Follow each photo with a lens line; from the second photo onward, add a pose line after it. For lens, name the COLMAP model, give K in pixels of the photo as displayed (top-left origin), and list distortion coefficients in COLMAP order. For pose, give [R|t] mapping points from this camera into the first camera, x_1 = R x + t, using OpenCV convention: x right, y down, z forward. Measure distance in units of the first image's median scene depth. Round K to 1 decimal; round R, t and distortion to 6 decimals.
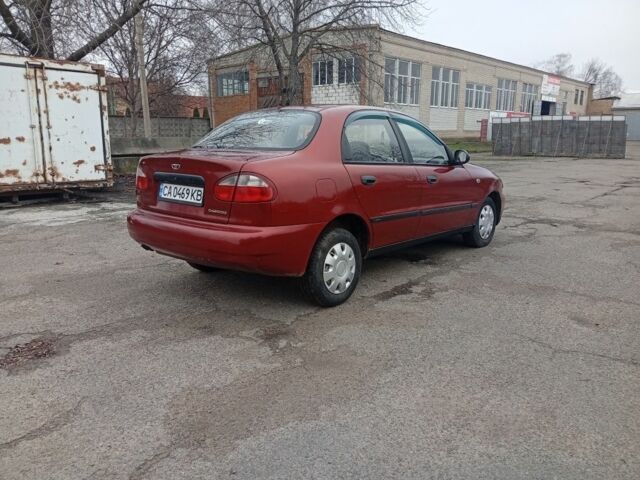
lens RADIAL K [[518.2, 0, 320.0], [0, 518.2, 240.0], [0, 0, 1]] dist [0.000473, -0.004792]
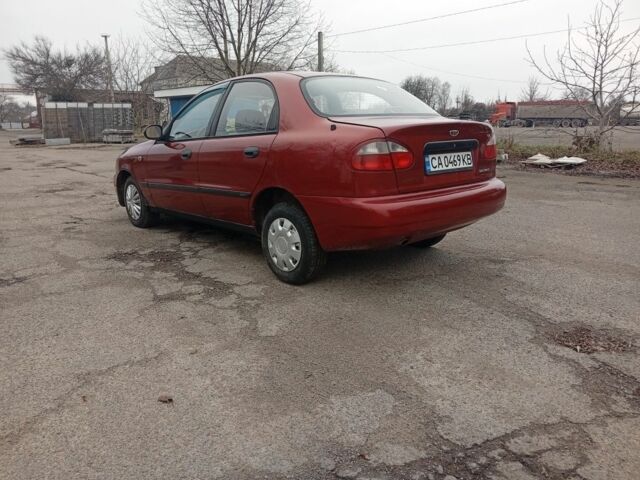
lens RADIAL K [[518.2, 0, 320.0], [0, 518.2, 240.0], [0, 0, 1]] dist [0.000473, -0.004792]
pose [[0.076940, -0.233814, 0.969232, -1.215713], [0.197144, 0.956489, 0.215090, -0.200050], [-0.977351, 0.174529, 0.119687, 1.124226]]
